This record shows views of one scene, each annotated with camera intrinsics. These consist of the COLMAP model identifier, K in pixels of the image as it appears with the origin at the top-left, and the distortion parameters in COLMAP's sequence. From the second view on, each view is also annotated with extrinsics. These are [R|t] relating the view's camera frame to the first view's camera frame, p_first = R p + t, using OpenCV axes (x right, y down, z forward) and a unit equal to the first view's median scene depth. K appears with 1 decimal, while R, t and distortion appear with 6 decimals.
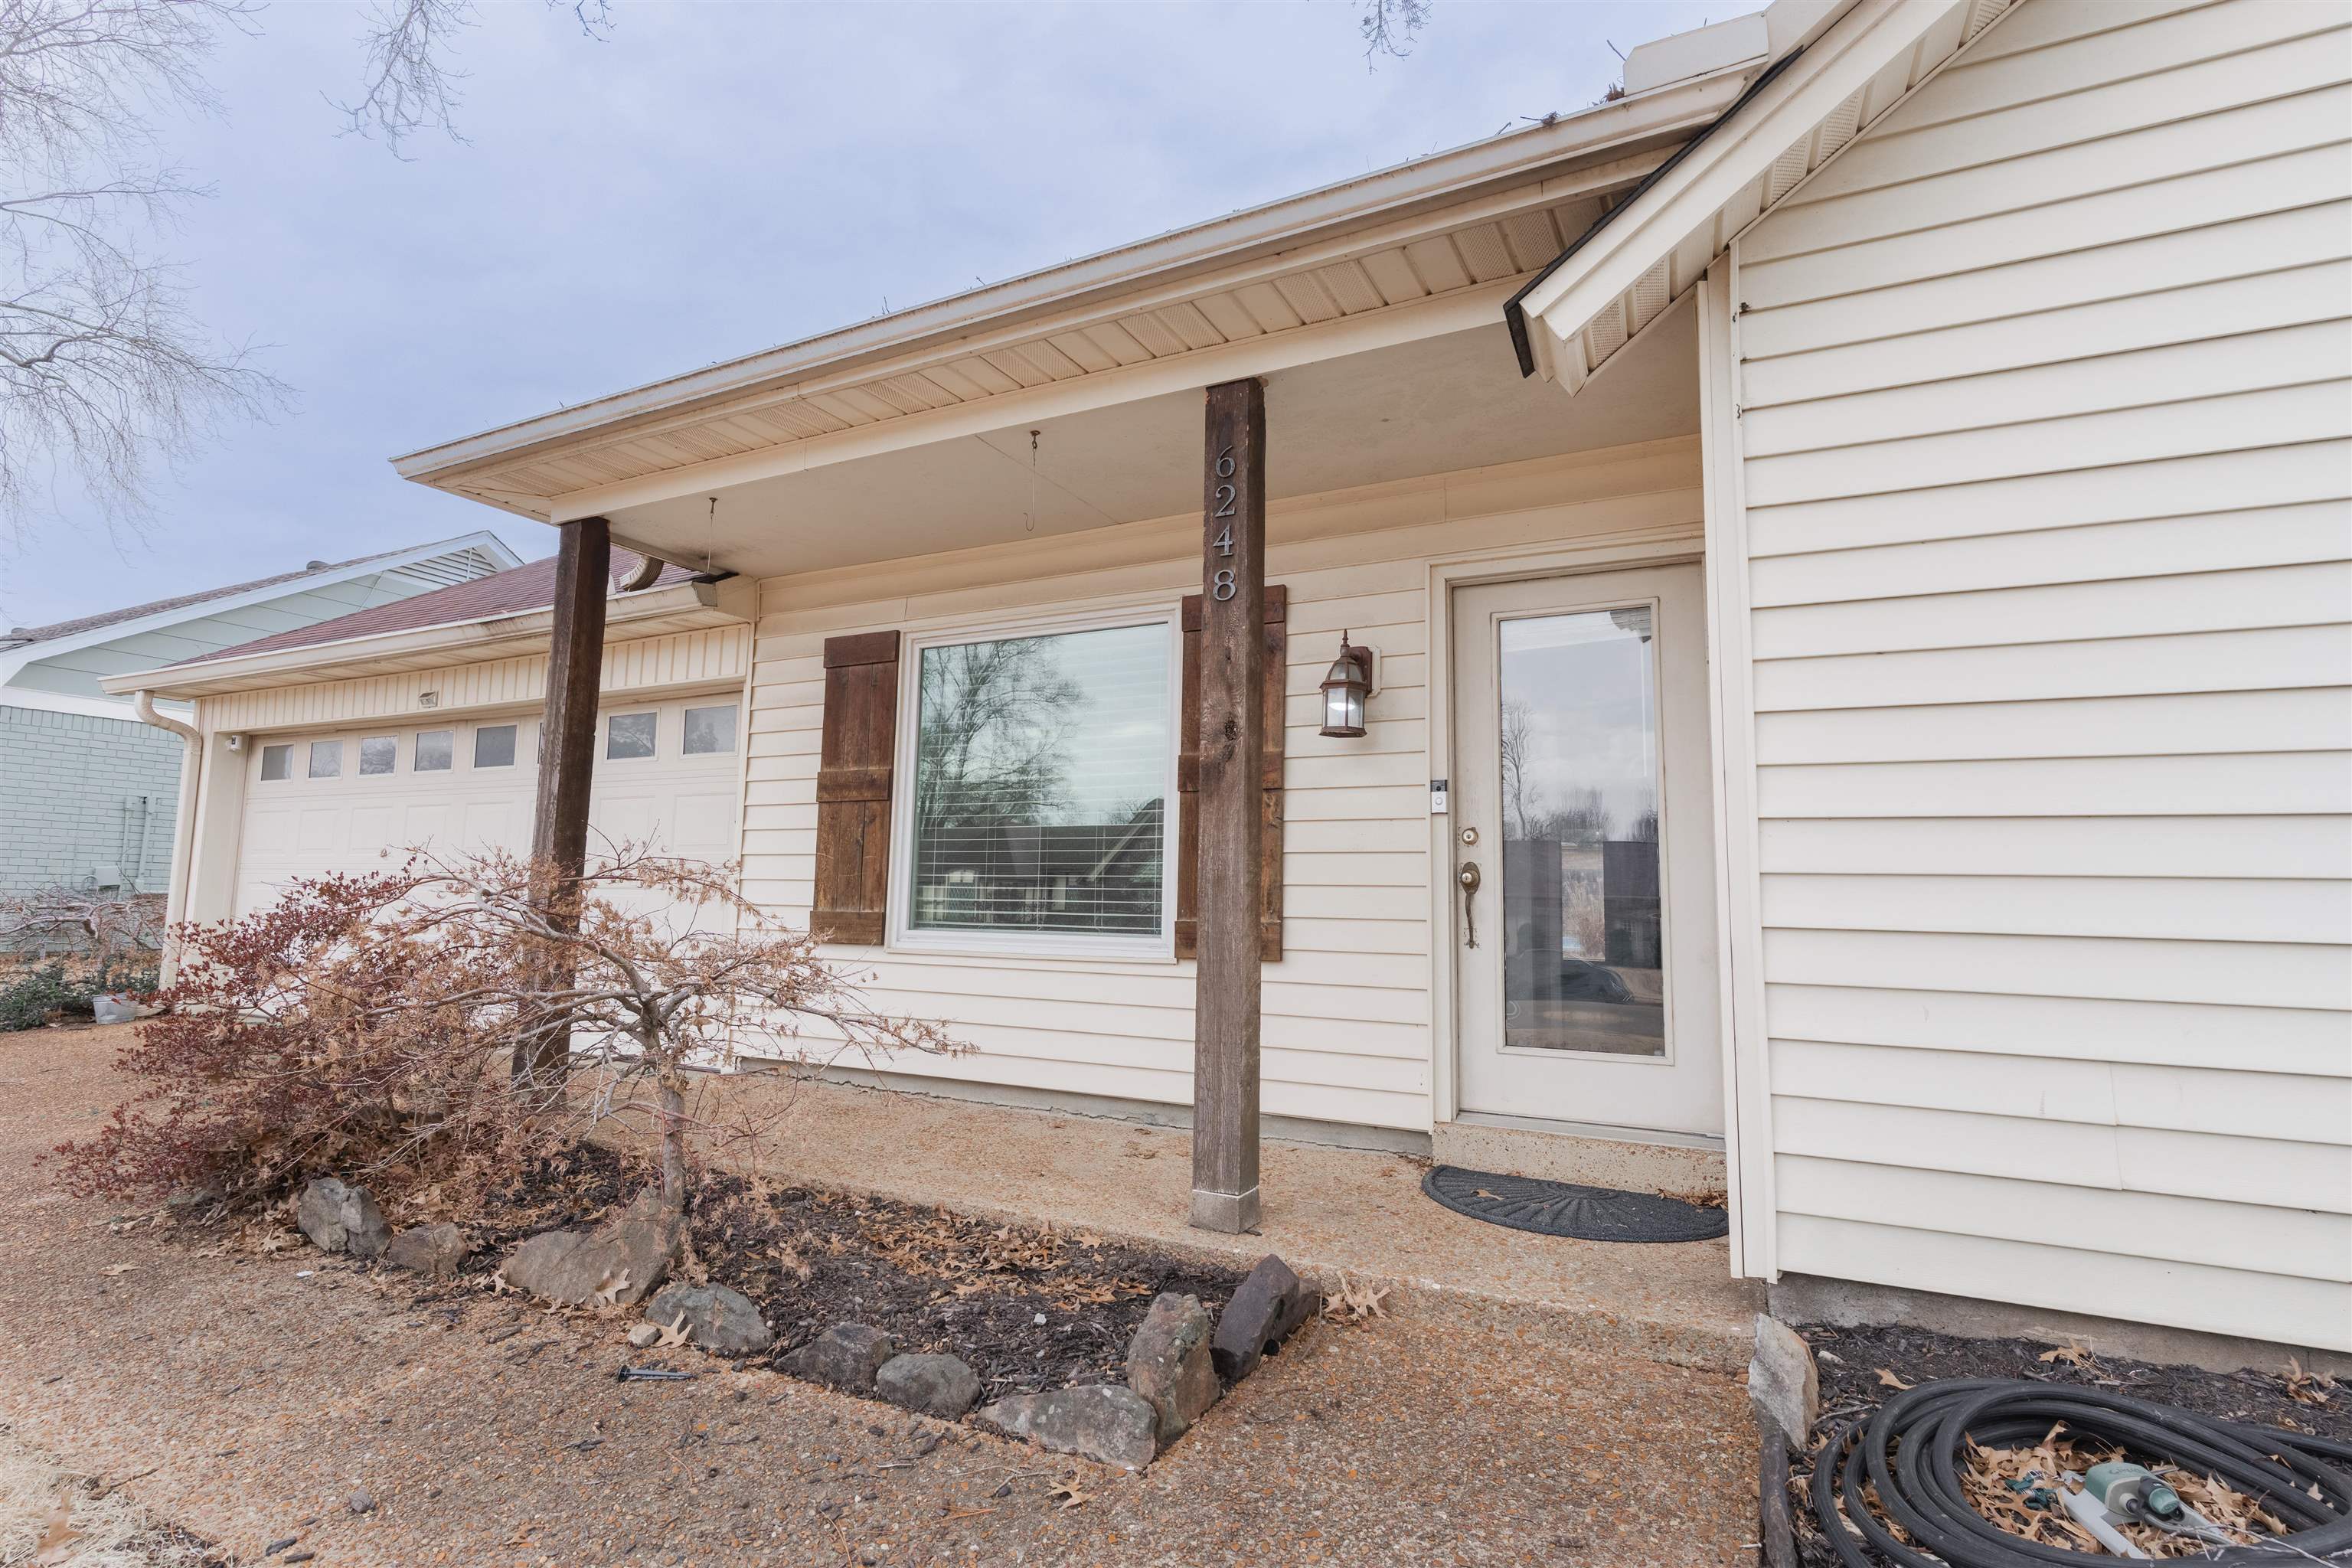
lens RADIAL K [[1087.7, 0, 1174.7], [0, 1087.7, 794.9], [0, 0, 1]] dist [-0.000754, 0.000087]
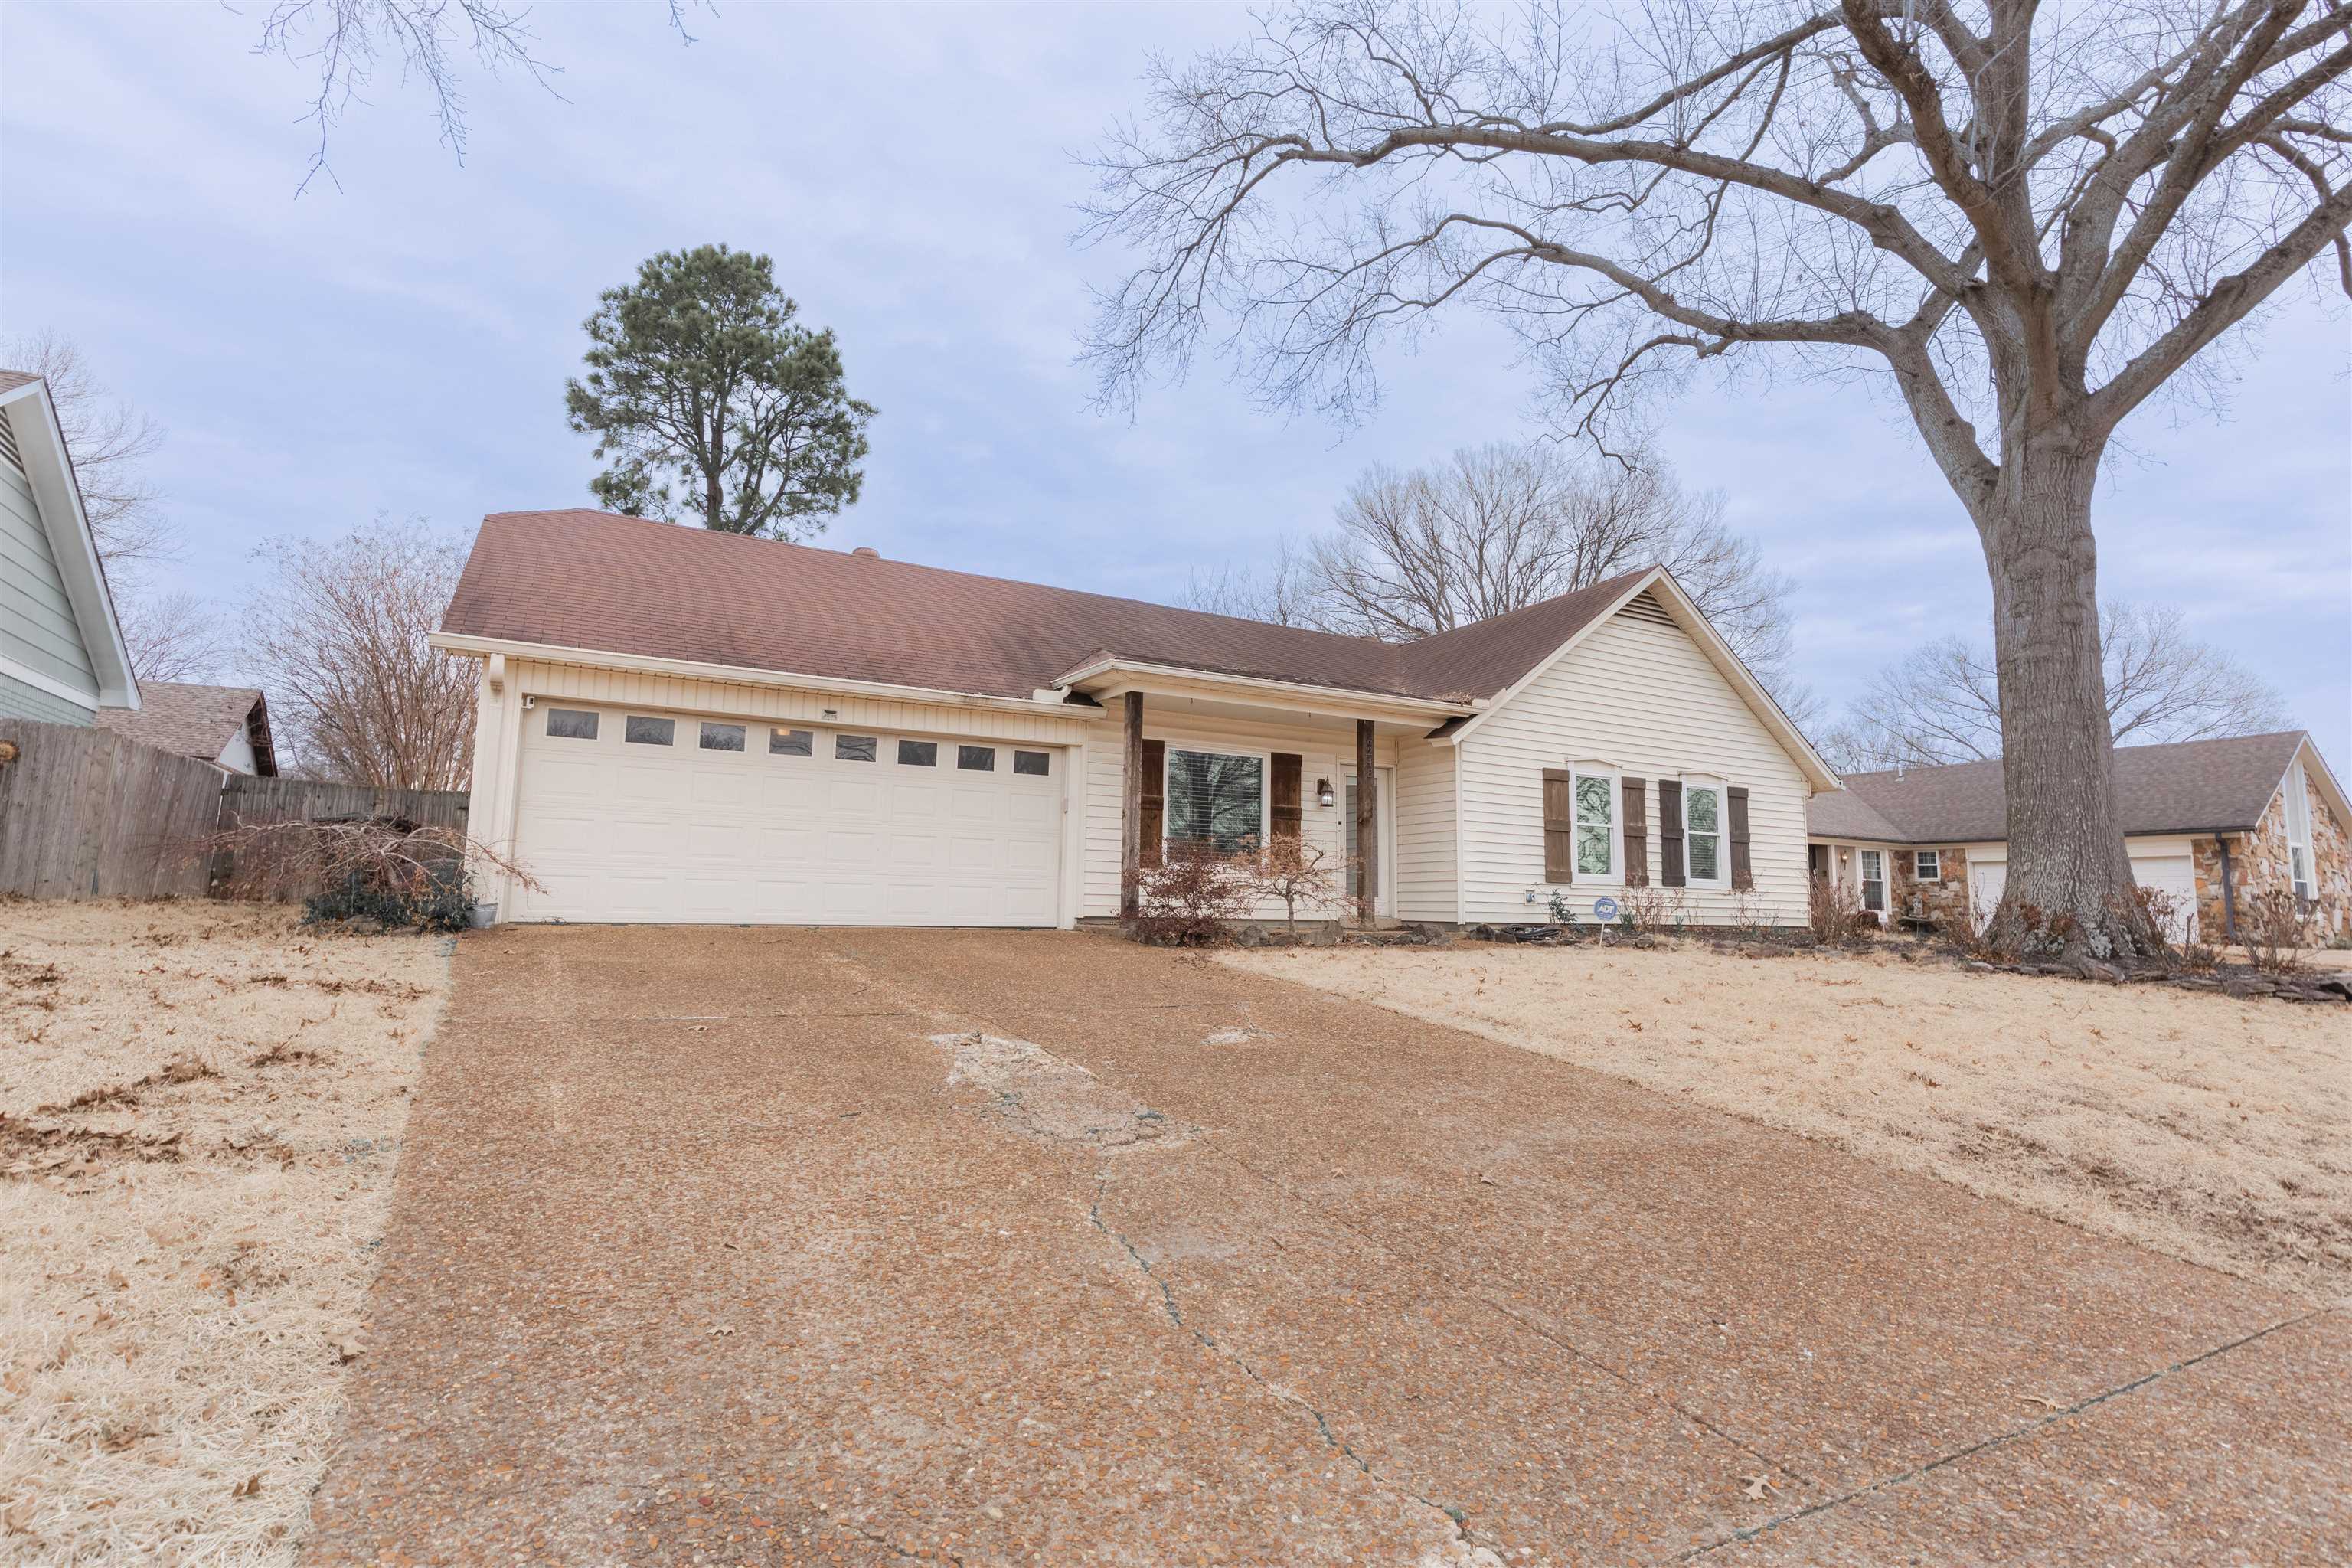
lens RADIAL K [[1091.7, 0, 1176.0], [0, 1091.7, 784.0], [0, 0, 1]] dist [0.001165, 0.000061]
pose [[0.577700, 0.086804, 0.811620, -2.186781], [-0.088522, 0.995127, -0.043422, 0.049558], [-0.811435, -0.046761, 0.582569, -0.450151]]
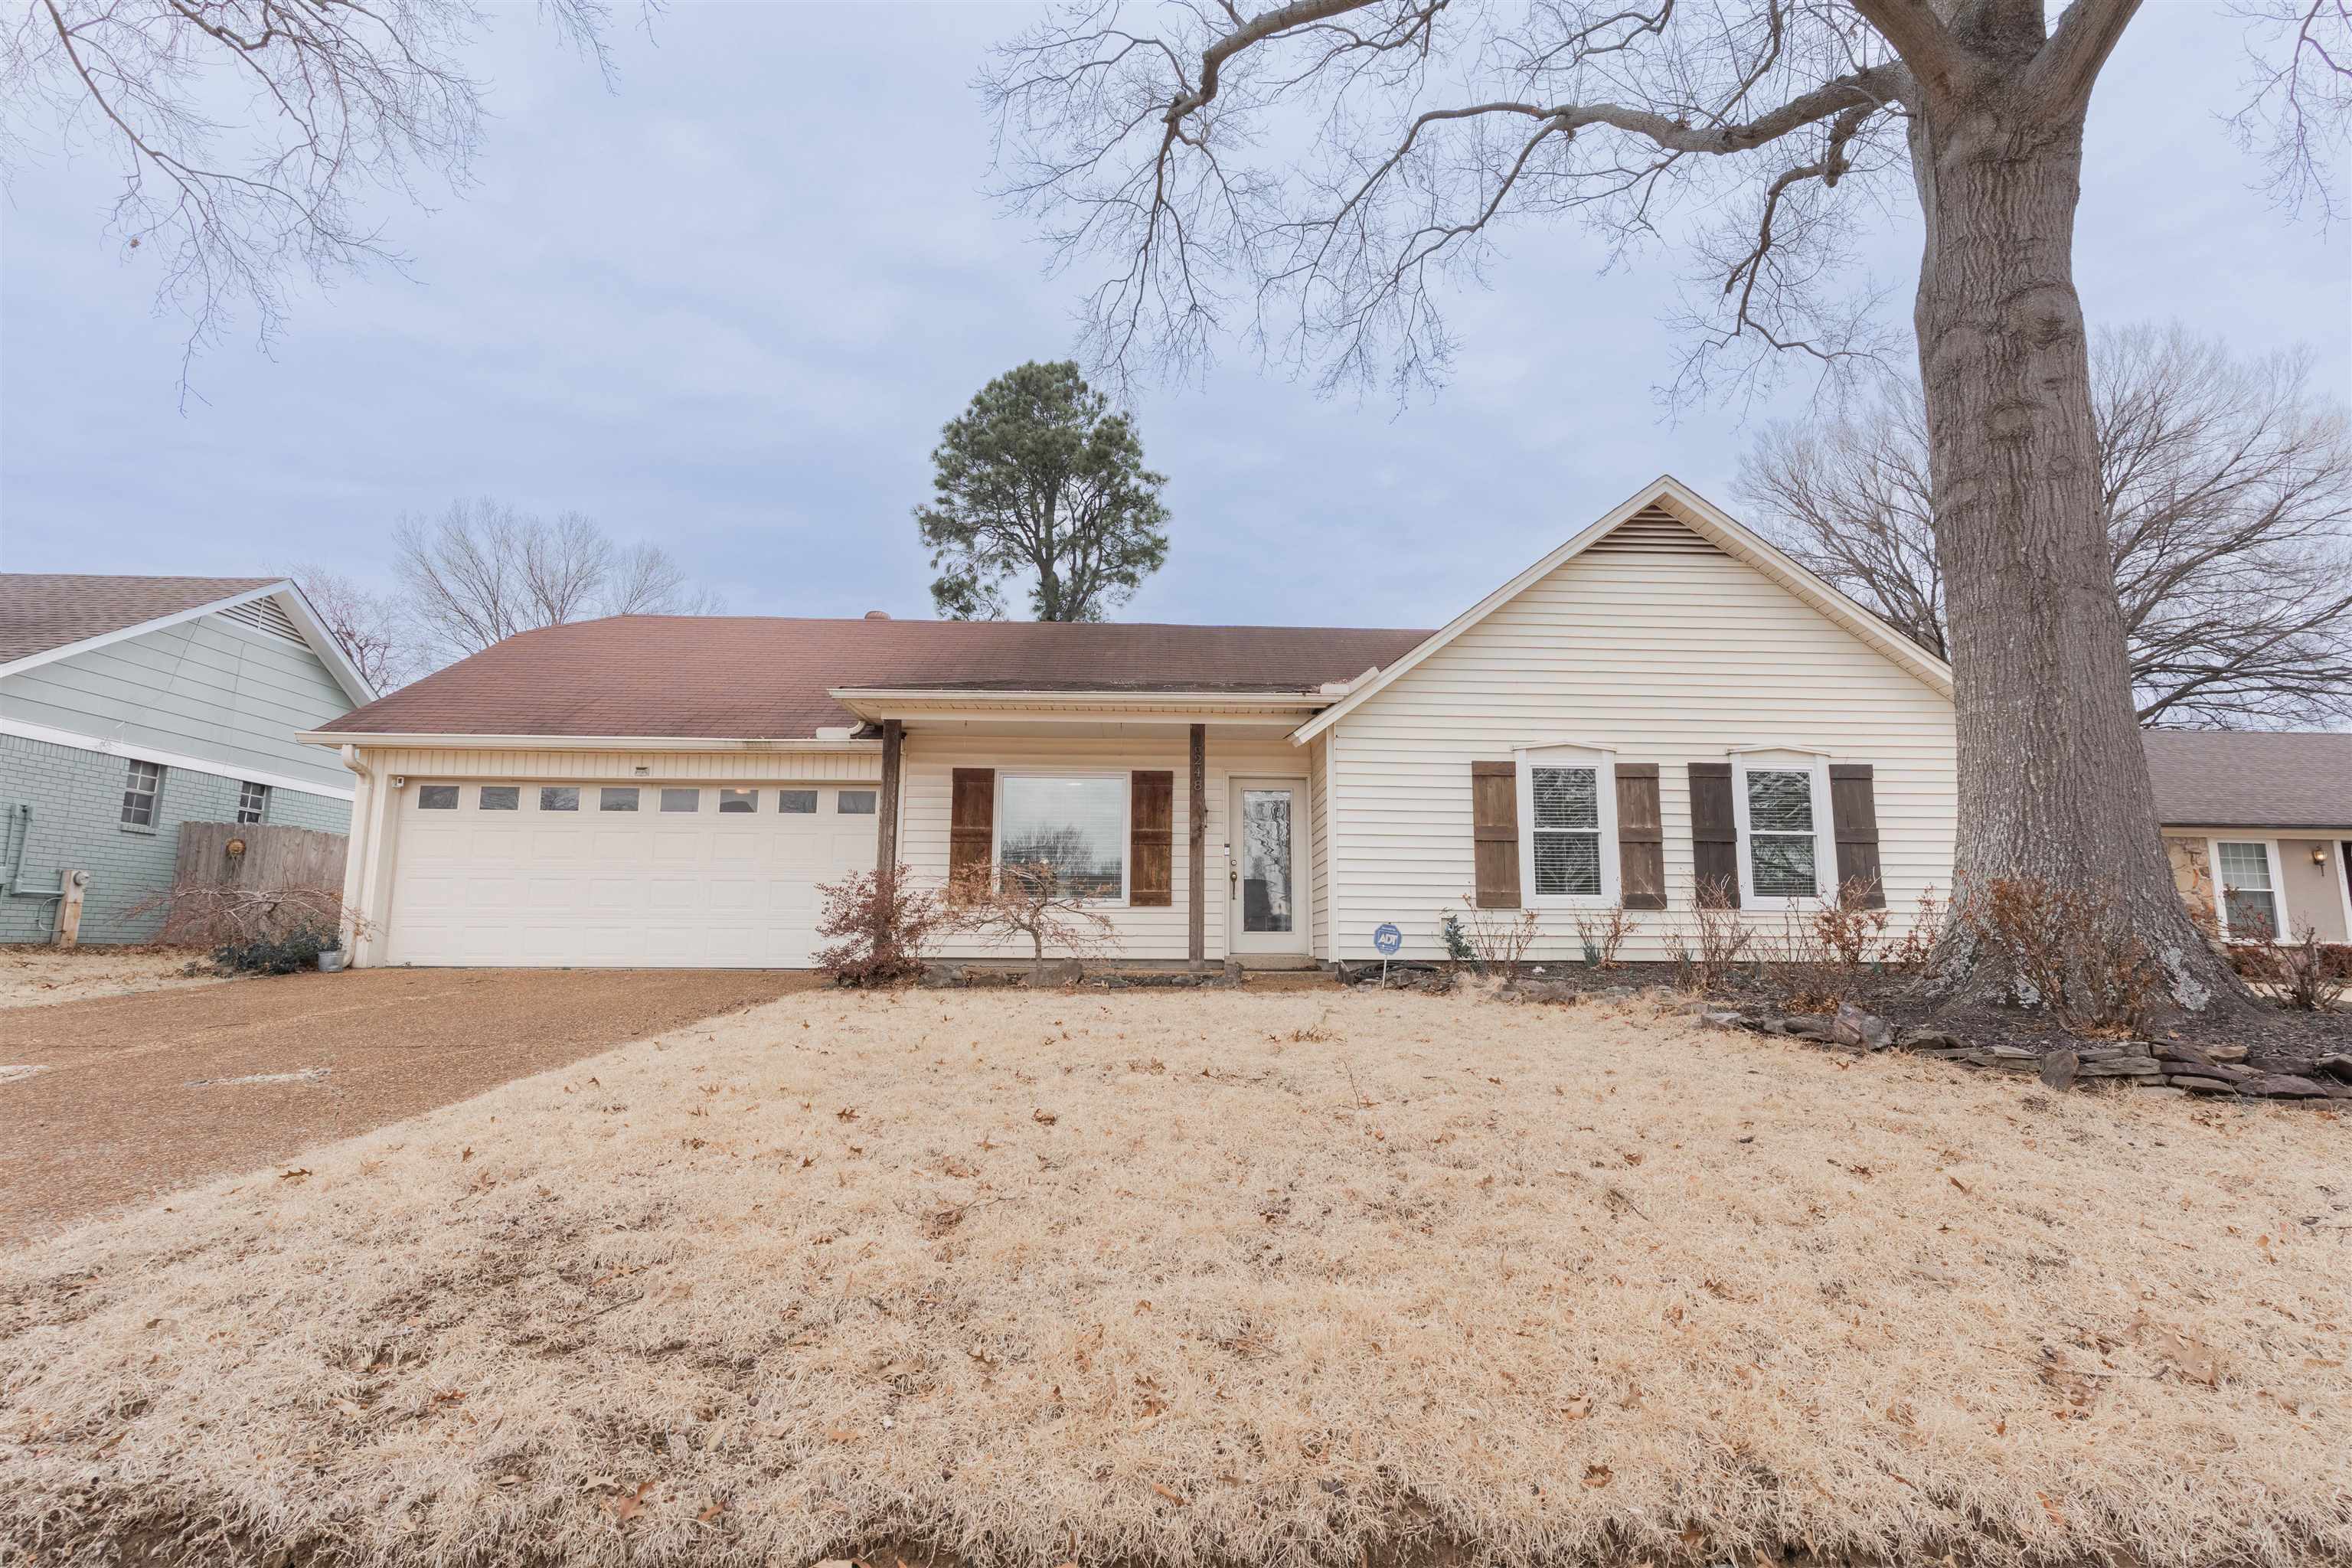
lens RADIAL K [[1087.7, 0, 1174.7], [0, 1087.7, 794.9], [0, 0, 1]] dist [-0.000754, 0.000087]
pose [[0.876749, 0.056660, 0.477600, -0.995738], [-0.037957, 0.998091, -0.048730, 0.002396], [-0.479449, 0.024596, 0.877225, -1.175376]]
